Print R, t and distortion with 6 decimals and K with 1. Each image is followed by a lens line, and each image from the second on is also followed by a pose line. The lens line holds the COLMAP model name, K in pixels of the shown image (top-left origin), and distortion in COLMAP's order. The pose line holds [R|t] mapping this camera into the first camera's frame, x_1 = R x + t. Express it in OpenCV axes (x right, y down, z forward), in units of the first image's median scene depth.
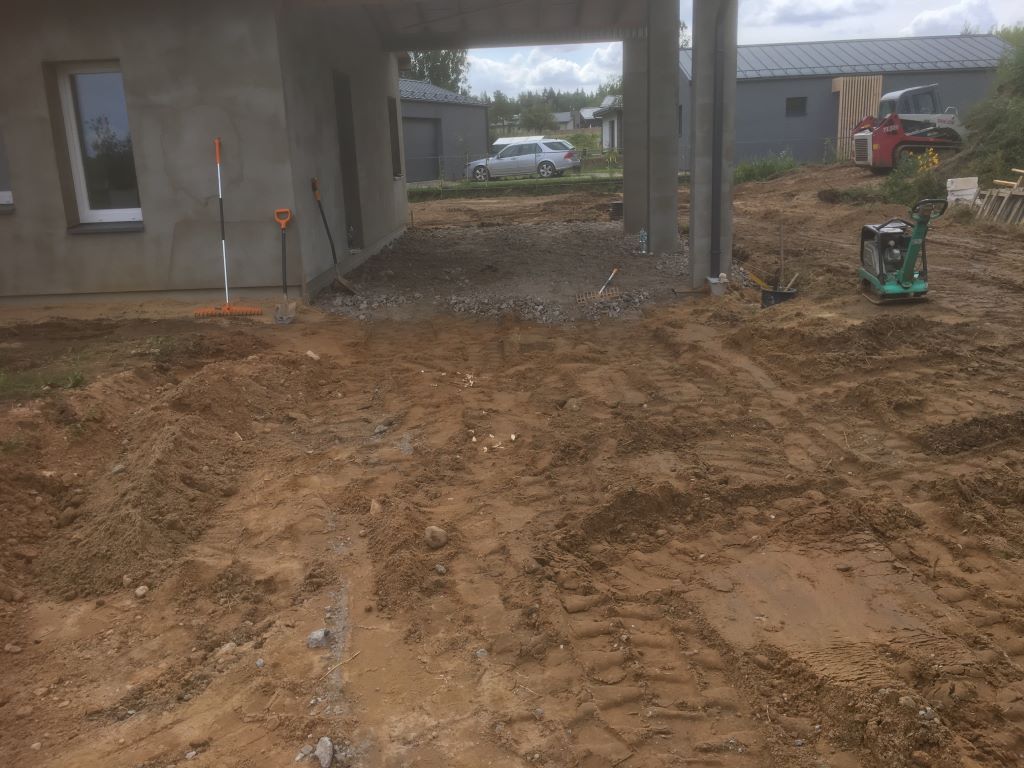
lens RADIAL K [[871.3, 0, 512.0], [0, 871.3, 384.0], [0, 0, 1]] dist [0.052529, -0.069359]
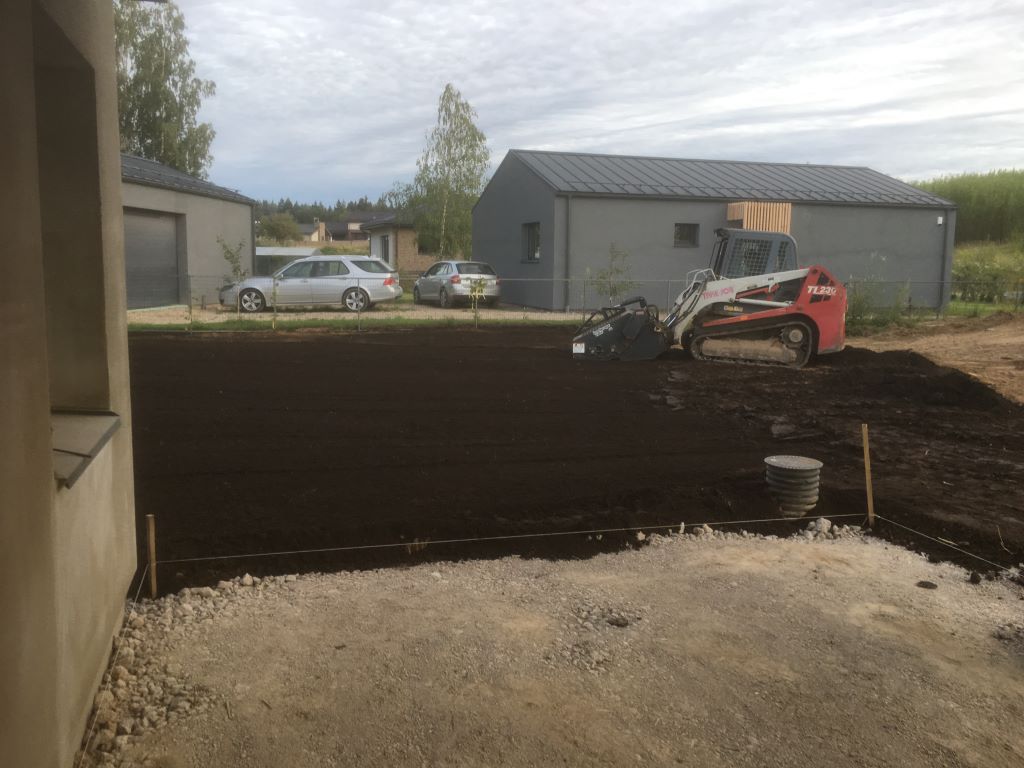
lens RADIAL K [[871.3, 0, 512.0], [0, 871.3, 384.0], [0, 0, 1]] dist [0.052529, -0.069359]
pose [[0.954893, 0.017910, 0.296410, -0.043158], [0.019604, 0.992200, -0.123107, -0.098415], [-0.296303, 0.123365, 0.947093, 0.345898]]
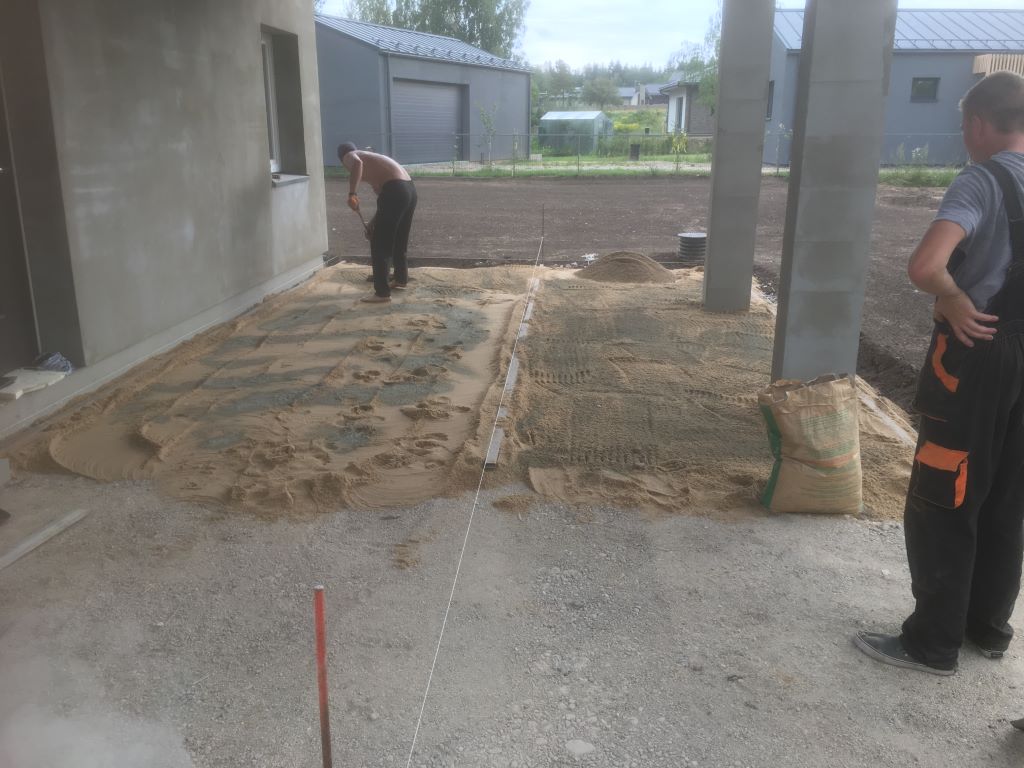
lens RADIAL K [[871.3, 0, 512.0], [0, 871.3, 384.0], [0, 0, 1]] dist [0.052529, -0.069359]
pose [[0.996538, 0.064764, -0.052123, 0.020136], [-0.063209, 0.997520, 0.030945, -0.059243], [0.053998, -0.027543, 0.998161, 0.201574]]
